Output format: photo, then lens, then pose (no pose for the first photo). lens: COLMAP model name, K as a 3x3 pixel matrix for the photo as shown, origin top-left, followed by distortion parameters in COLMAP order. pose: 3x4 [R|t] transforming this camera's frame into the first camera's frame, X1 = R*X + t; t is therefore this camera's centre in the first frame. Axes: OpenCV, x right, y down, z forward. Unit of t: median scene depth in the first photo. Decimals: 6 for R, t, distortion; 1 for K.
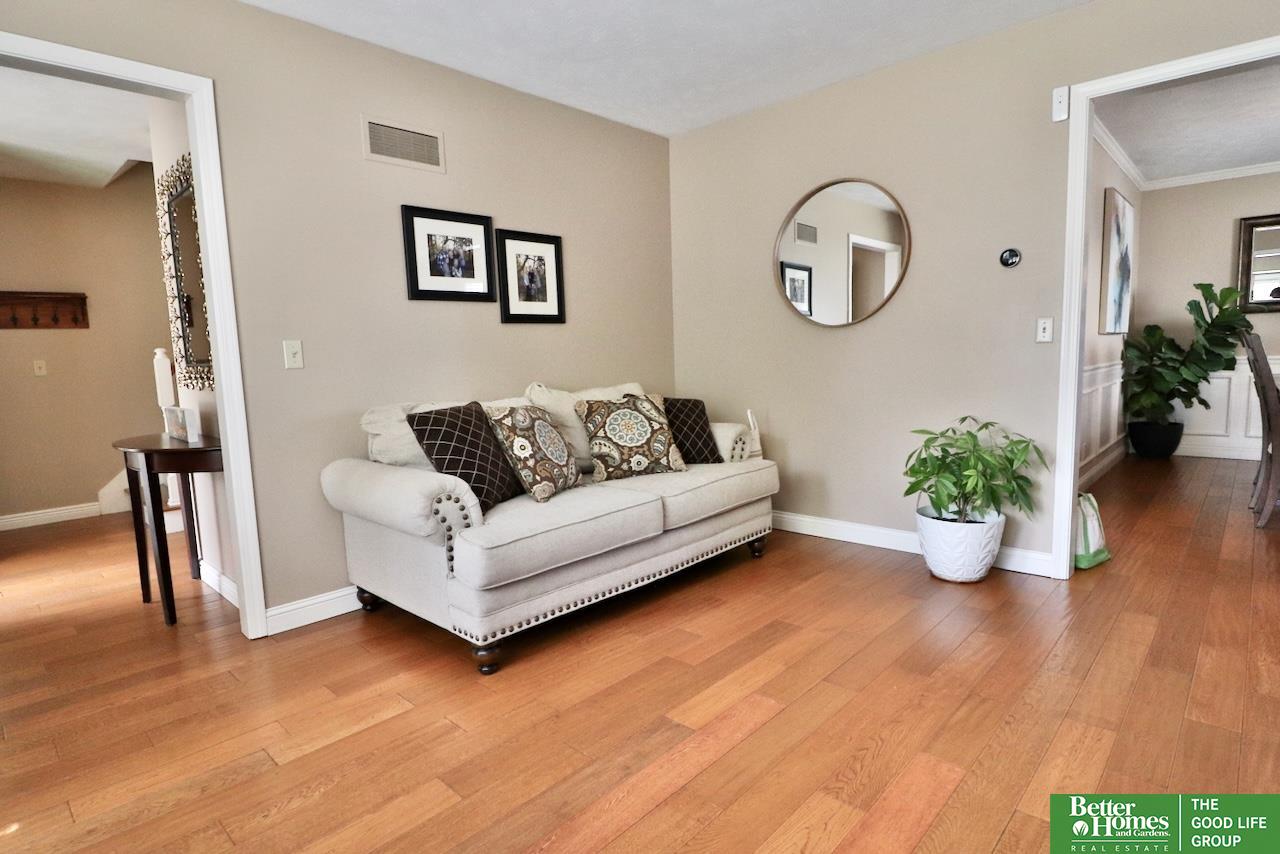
lens RADIAL K [[662.9, 0, 636.1], [0, 662.9, 432.1], [0, 0, 1]] dist [-0.003201, -0.012158]
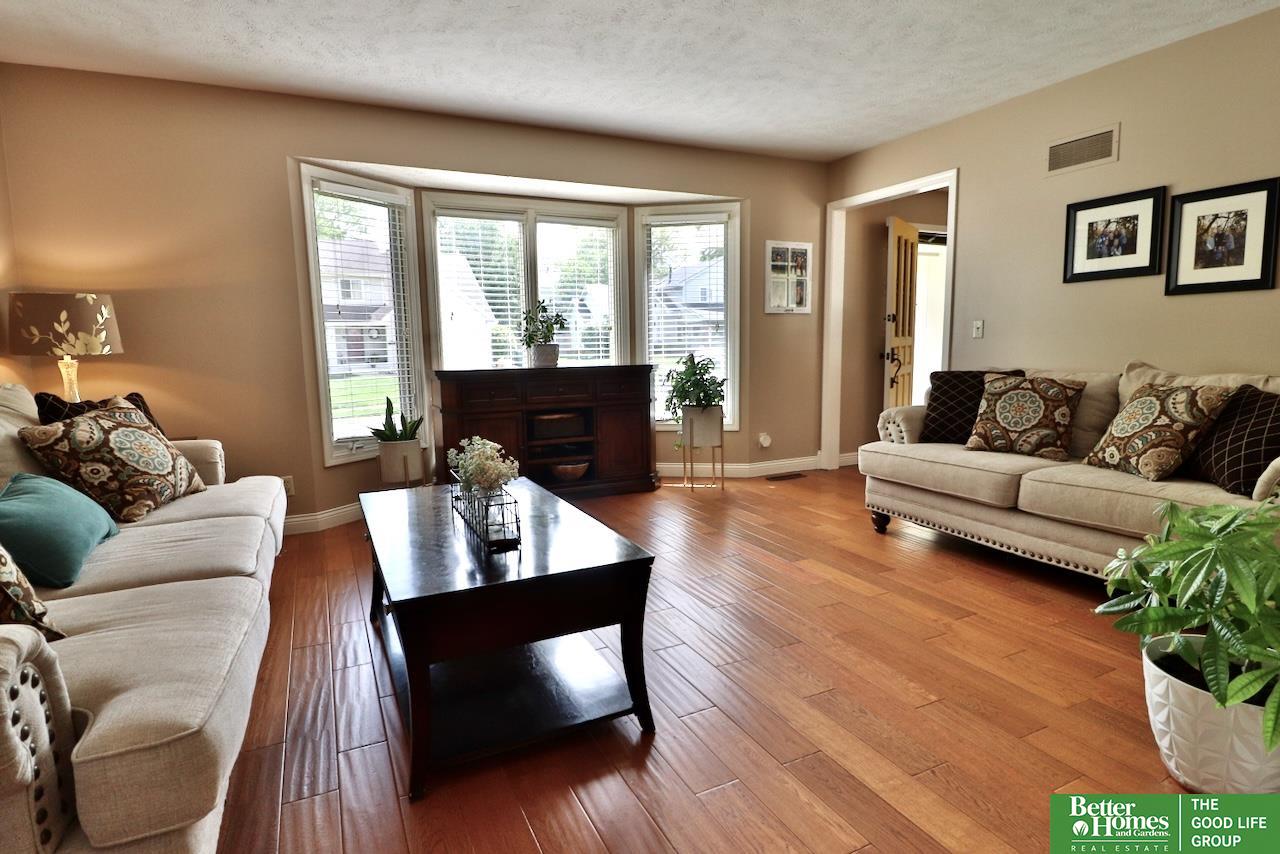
lens RADIAL K [[662.9, 0, 635.9], [0, 662.9, 422.7], [0, 0, 1]] dist [-0.003201, -0.012158]
pose [[-0.342630, 0.151935, -0.927103, 1.020571], [-0.080239, 0.978497, 0.190012, -0.111759], [0.936037, 0.139494, -0.323072, 0.661727]]
